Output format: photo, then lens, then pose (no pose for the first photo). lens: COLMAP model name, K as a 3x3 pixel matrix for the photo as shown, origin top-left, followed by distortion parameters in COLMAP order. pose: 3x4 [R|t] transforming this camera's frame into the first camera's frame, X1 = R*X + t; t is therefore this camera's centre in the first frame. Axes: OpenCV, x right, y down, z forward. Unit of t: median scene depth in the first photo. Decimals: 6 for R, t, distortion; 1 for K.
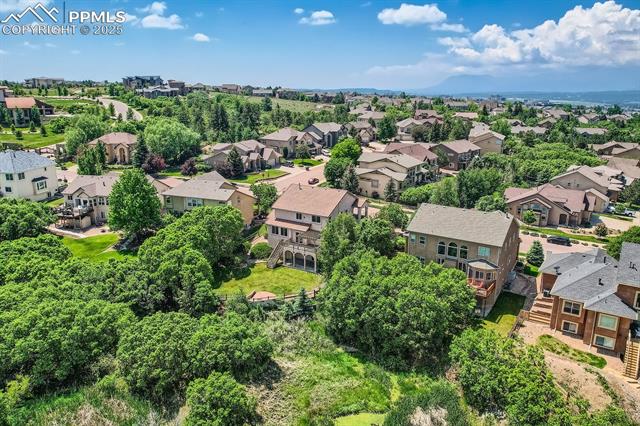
lens RADIAL K [[469.2, 0, 320.0], [0, 469.2, 213.0], [0, 0, 1]] dist [-0.074257, 0.000620]
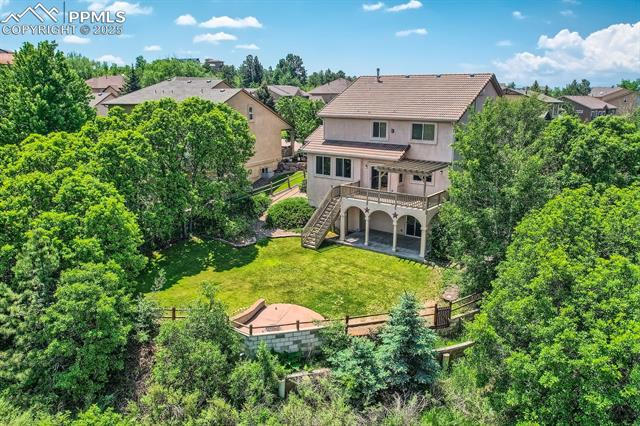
lens RADIAL K [[469.2, 0, 320.0], [0, 469.2, 213.0], [0, 0, 1]] dist [-0.074257, 0.000620]
pose [[0.995028, 0.021949, -0.097144, -0.057886], [-0.024449, 0.999398, -0.024616, 0.098277], [0.096545, 0.026869, 0.994966, 0.597268]]
